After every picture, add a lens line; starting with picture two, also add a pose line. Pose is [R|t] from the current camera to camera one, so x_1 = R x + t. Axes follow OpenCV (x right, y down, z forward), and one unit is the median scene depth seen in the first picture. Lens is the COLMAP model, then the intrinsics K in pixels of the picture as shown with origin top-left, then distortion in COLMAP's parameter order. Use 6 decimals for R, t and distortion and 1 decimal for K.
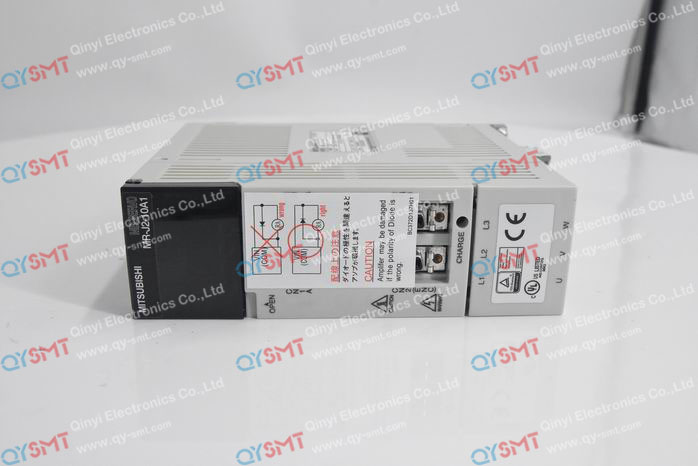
lens RADIAL K [[729.3, 0, 349.0], [0, 729.3, 233.0], [0, 0, 1]] dist [0.002876, -0.000340]
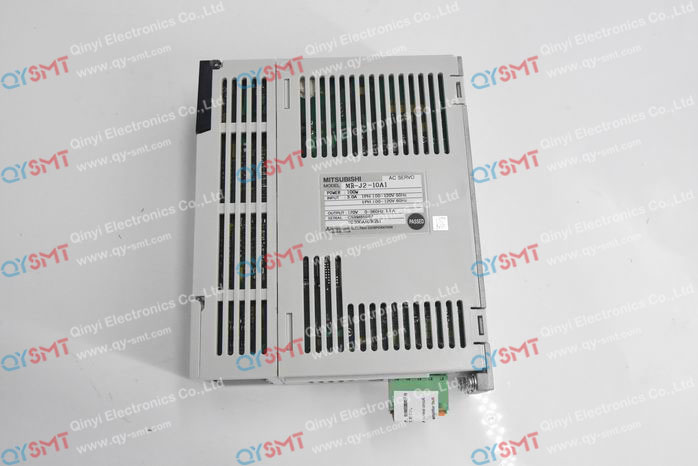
lens RADIAL K [[729.5, 0, 349.0], [0, 729.5, 233.0], [0, 0, 1]] dist [-0.000428, 0.006032]
pose [[1.000000, -0.000320, 0.000022, -0.000005], [0.000320, 0.999999, -0.001076, -0.153762], [-0.000022, 0.001076, 0.999999, -0.000021]]
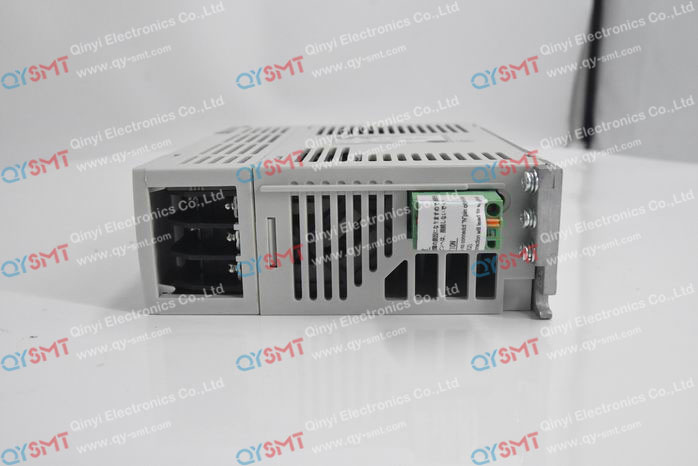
lens RADIAL K [[729.5, 0, 349.0], [0, 729.5, 233.0], [0, 0, 1]] dist [-0.000428, 0.006032]
pose [[1.000000, -0.000118, -0.000020, 0.000025], [0.000118, 1.000000, -0.000717, -0.256867], [0.000020, 0.000717, 1.000000, -0.000090]]
